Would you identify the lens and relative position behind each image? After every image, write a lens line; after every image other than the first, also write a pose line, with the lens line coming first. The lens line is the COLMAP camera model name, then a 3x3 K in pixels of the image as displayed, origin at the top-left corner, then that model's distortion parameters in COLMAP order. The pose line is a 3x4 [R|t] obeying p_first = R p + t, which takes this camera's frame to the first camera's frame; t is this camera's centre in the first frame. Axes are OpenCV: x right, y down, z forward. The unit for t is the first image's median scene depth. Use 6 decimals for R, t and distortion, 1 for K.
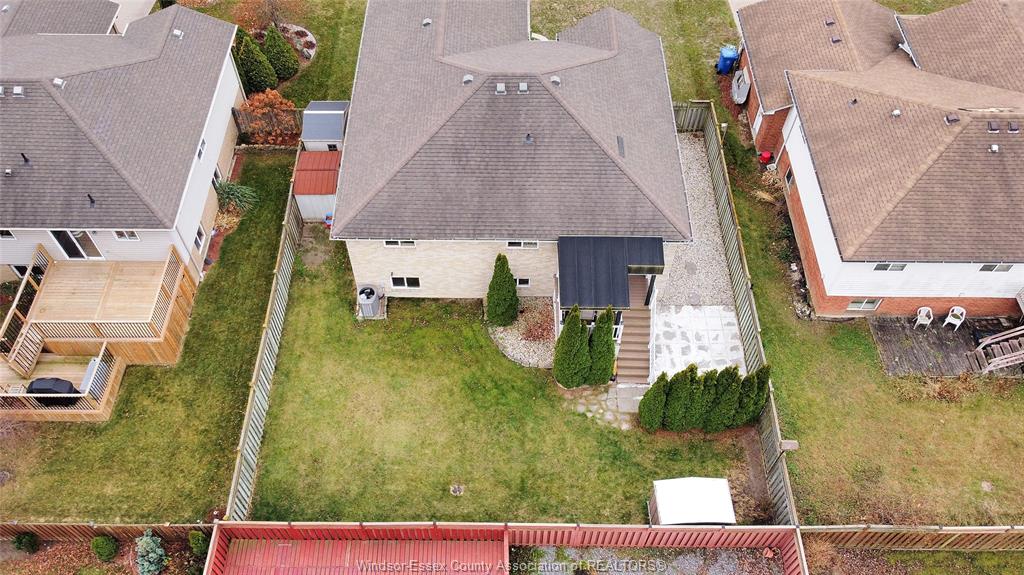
lens RADIAL K [[767.4, 0, 503.5], [0, 767.4, 290.0], [0, 0, 1]] dist [0.001372, -0.001815]
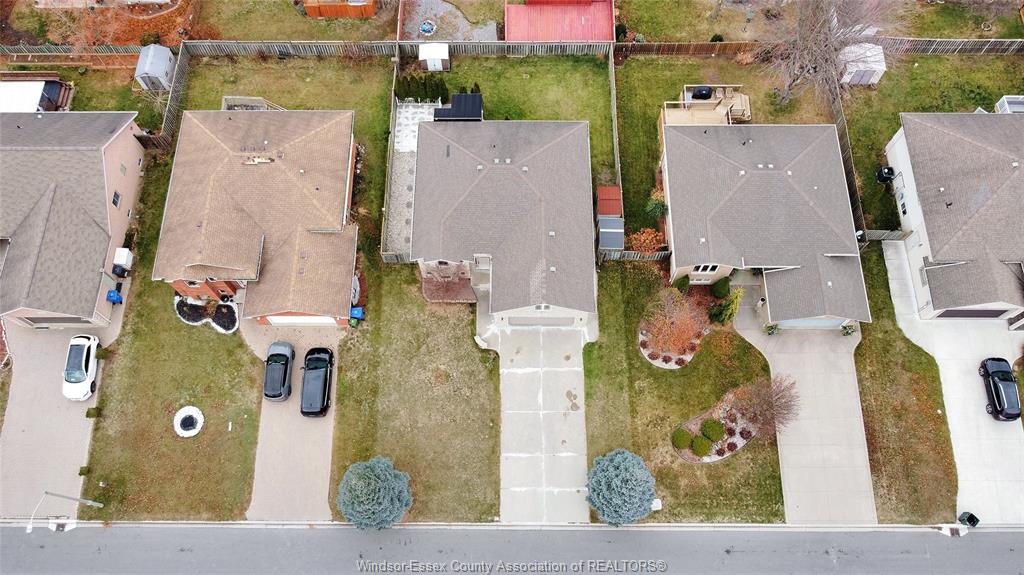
lens RADIAL K [[767.4, 0, 509.4], [0, 767.4, 289.2], [0, 0, 1]] dist [0.001372, -0.001815]
pose [[-0.999991, 0.001875, 0.003908, -0.012812], [0.002136, -0.571407, 0.820664, -1.917057], [0.003771, 0.820665, 0.571398, 0.142927]]
